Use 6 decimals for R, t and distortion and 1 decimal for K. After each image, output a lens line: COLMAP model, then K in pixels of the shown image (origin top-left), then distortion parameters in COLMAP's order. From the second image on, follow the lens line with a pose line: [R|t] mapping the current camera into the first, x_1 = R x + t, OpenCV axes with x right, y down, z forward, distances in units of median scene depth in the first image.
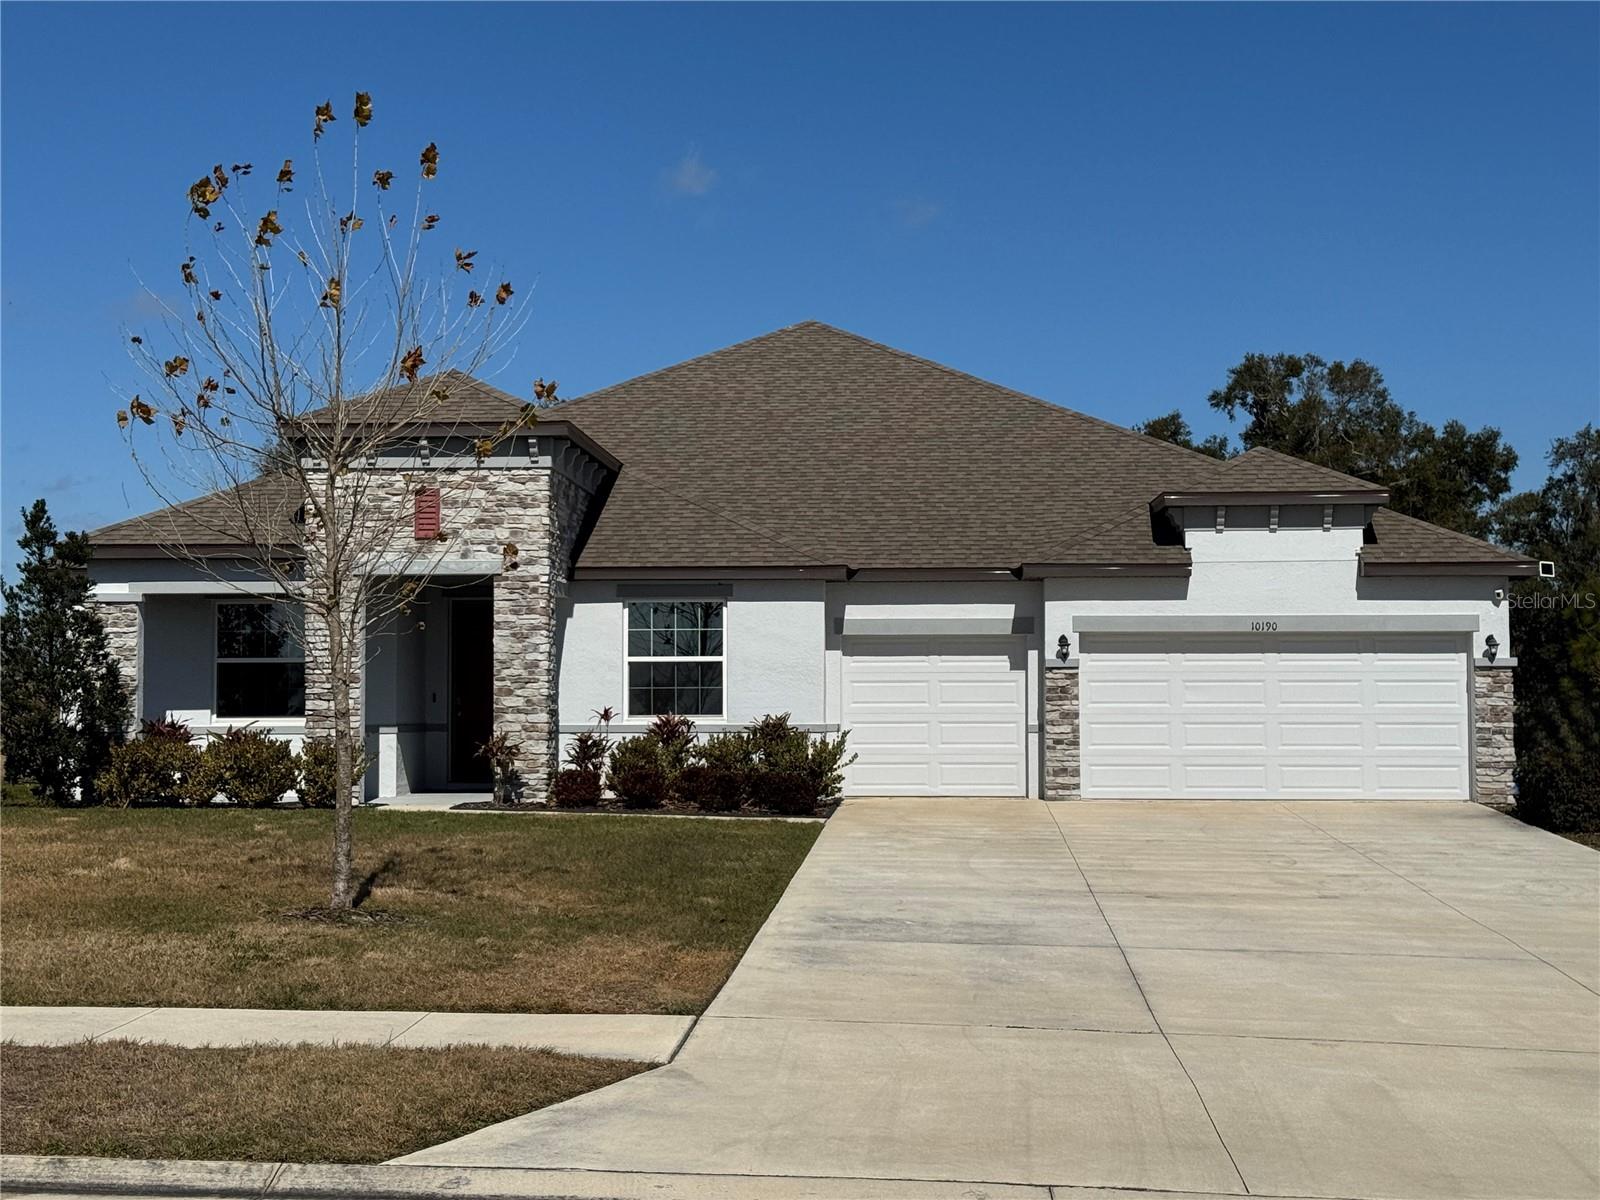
lens RADIAL K [[2437.3, 0, 800.0], [0, 2437.3, 600.0], [0, 0, 1]] dist [0.141676, 0.067852]
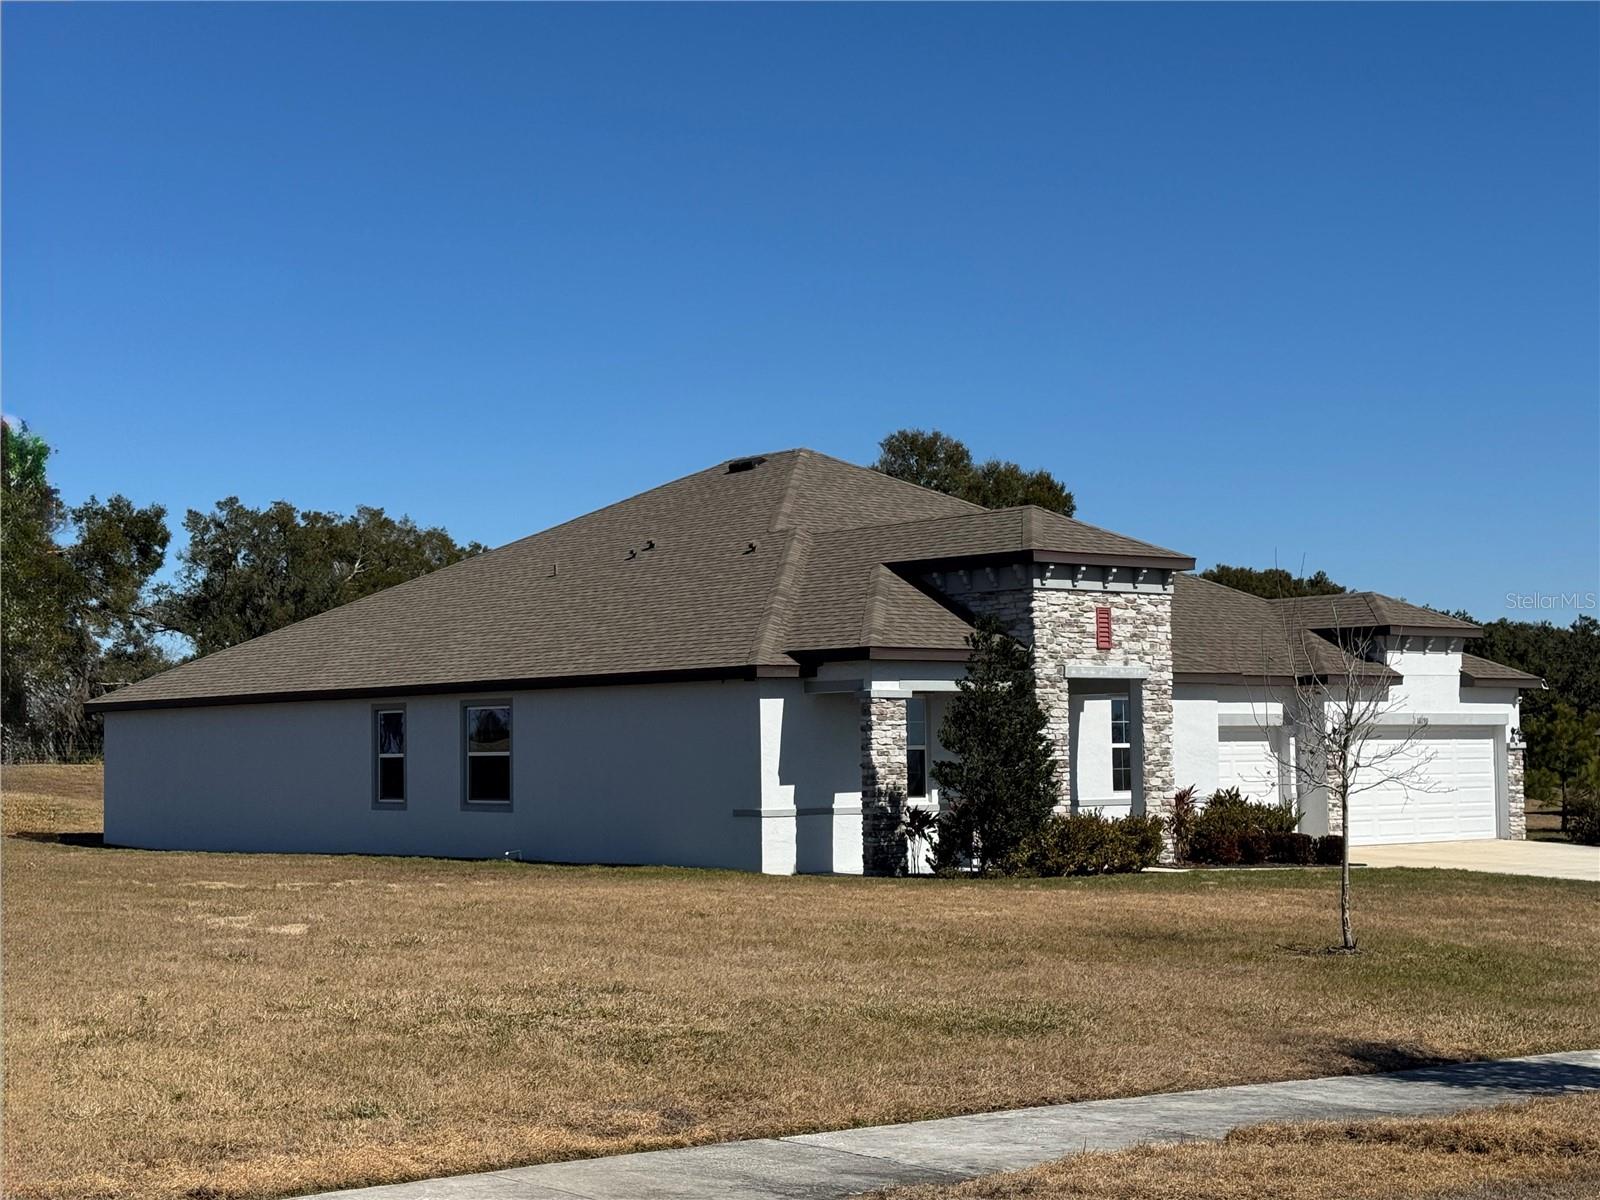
lens RADIAL K [[2437.3, 0, 800.0], [0, 2437.3, 600.0], [0, 0, 1]] dist [0.141676, 0.067852]
pose [[0.727184, 0.034714, 0.685564, -1.085284], [-0.018597, 0.999350, -0.030877, -0.008763], [-0.686191, 0.009704, 0.727357, 0.213635]]
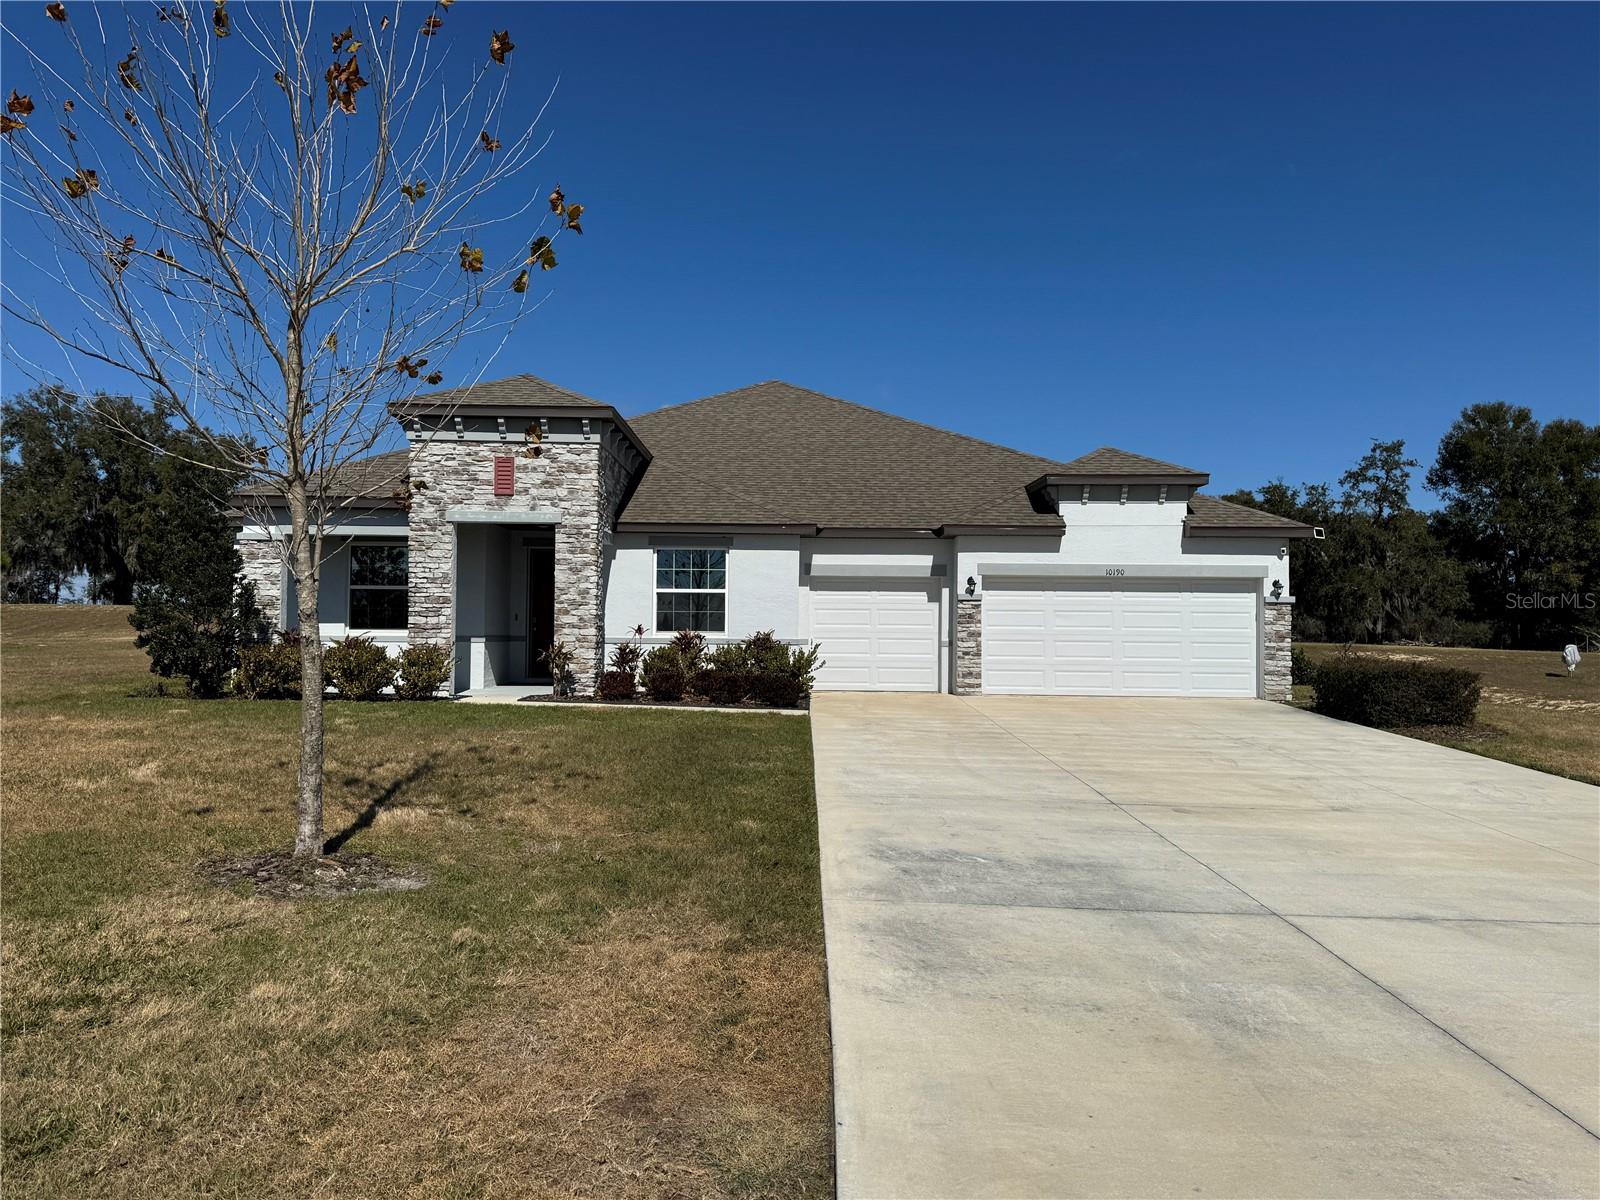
lens RADIAL K [[1156.0, 0, 797.1], [0, 1156.0, 605.1], [0, 0, 1]] dist [0.198522, -0.419495]
pose [[0.998351, 0.012605, 0.056005, -0.028850], [-0.013716, 0.999716, 0.019502, 0.019492], [-0.055743, -0.020238, 0.998240, 0.355029]]
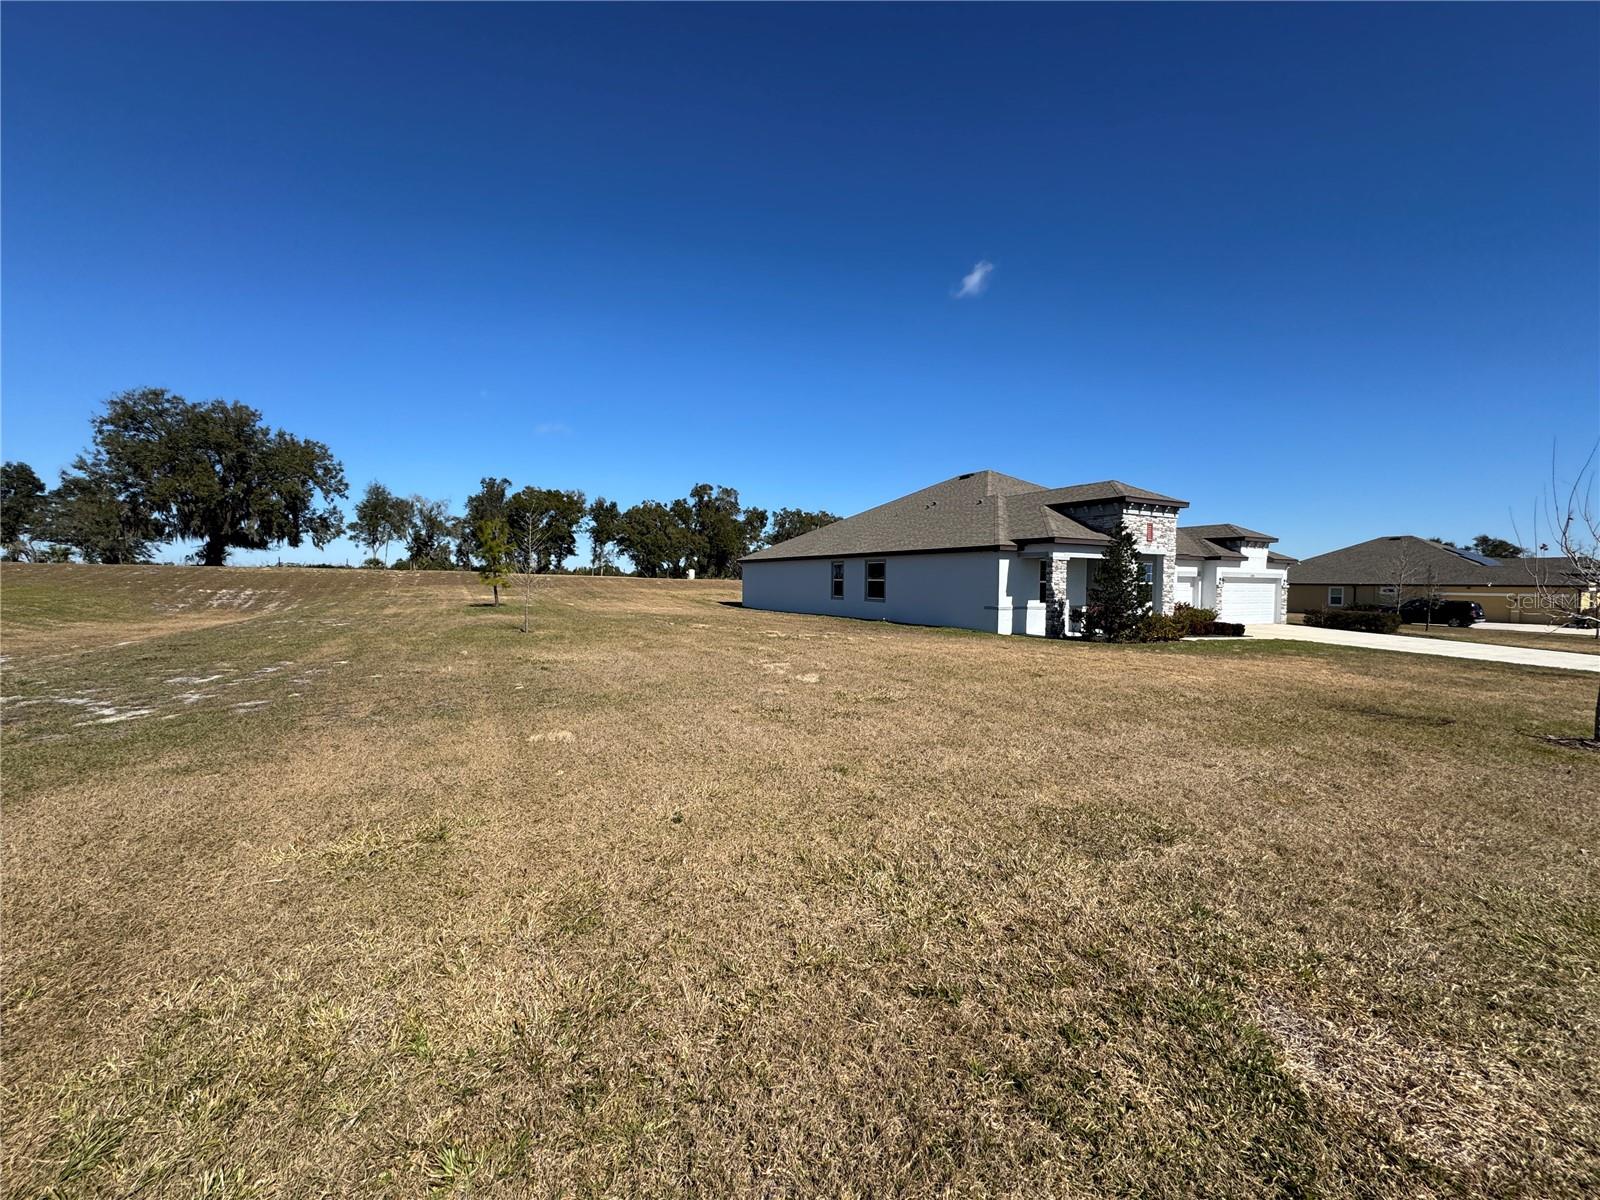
lens RADIAL K [[640.5, 0, 797.0], [0, 640.5, 597.9], [0, 0, 1]] dist [-0.003145, -0.000052]
pose [[0.852952, -0.002186, 0.521985, -0.869899], [-0.036476, 0.997297, 0.063780, 0.007761], [-0.520714, -0.073441, 0.850566, 0.573054]]
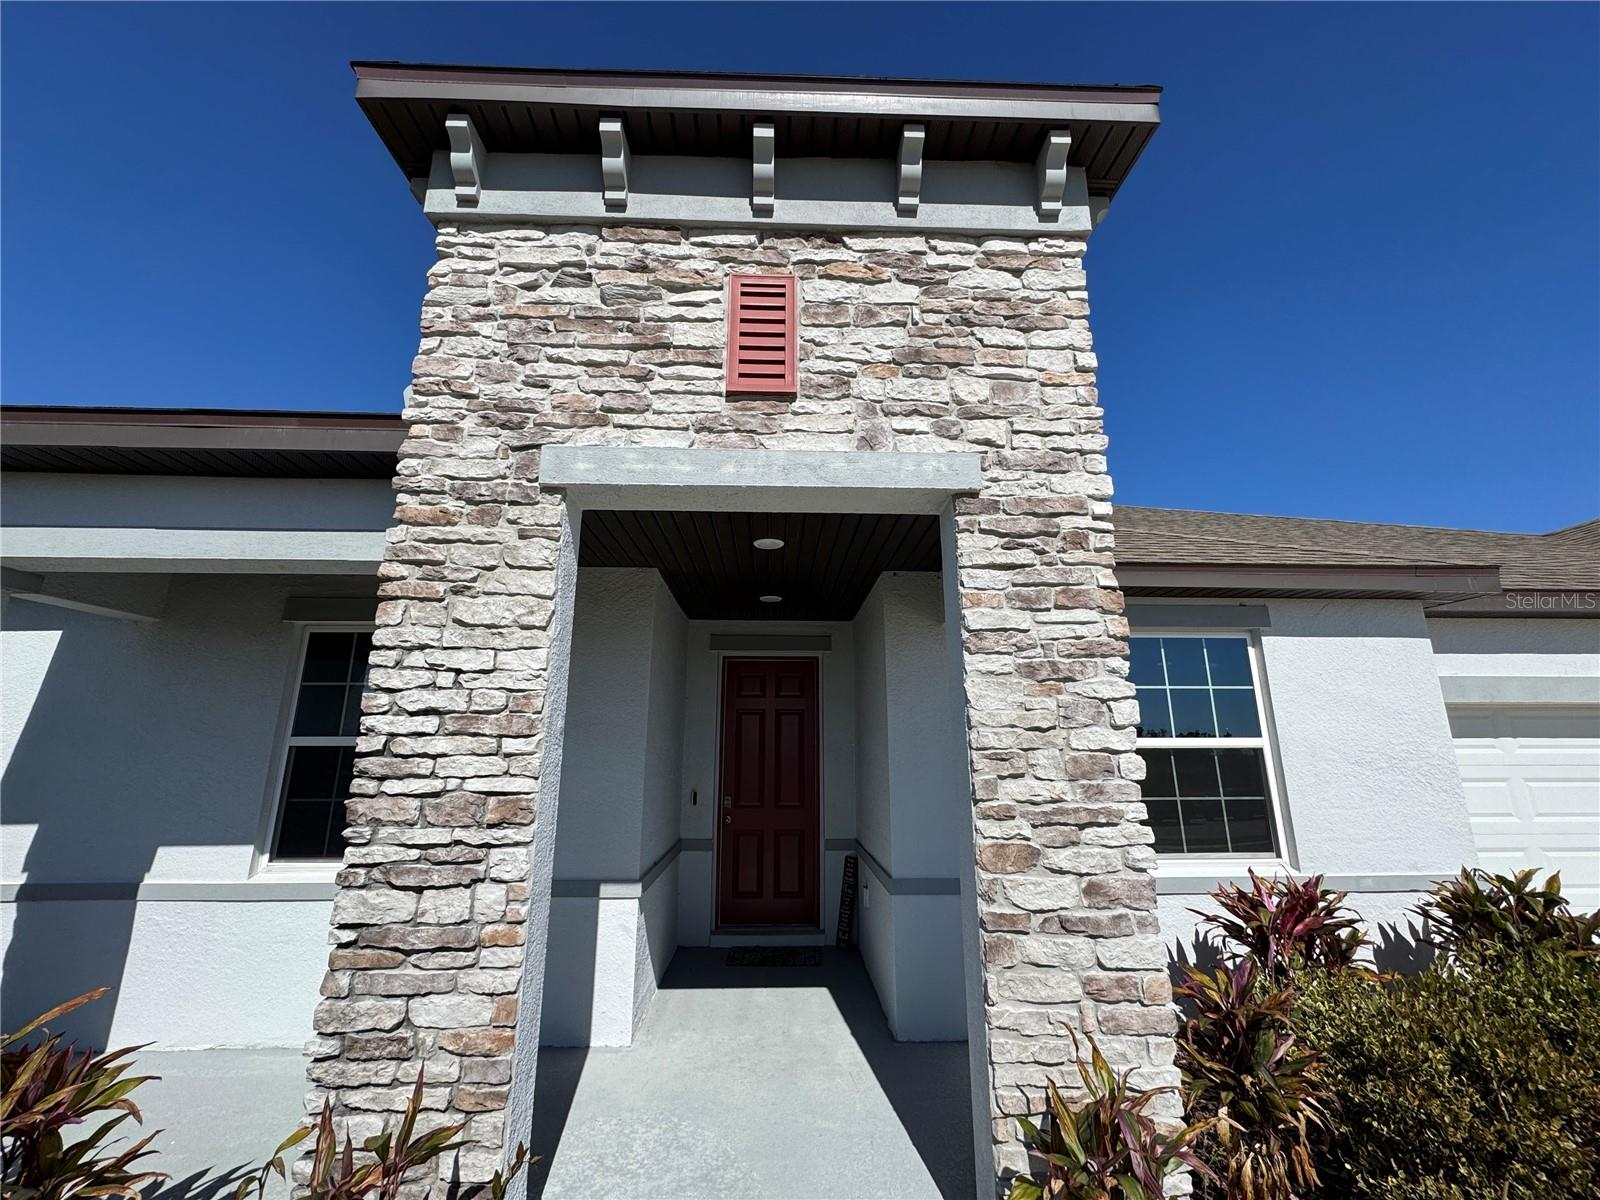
lens RADIAL K [[640.5, 0, 797.0], [0, 640.5, 597.9], [0, 0, 1]] dist [-0.003145, -0.000052]
pose [[0.996227, 0.022623, 0.083784, -0.152358], [-0.006489, 0.982140, -0.188042, 0.020628], [-0.086542, 0.186789, 0.978581, 0.901583]]
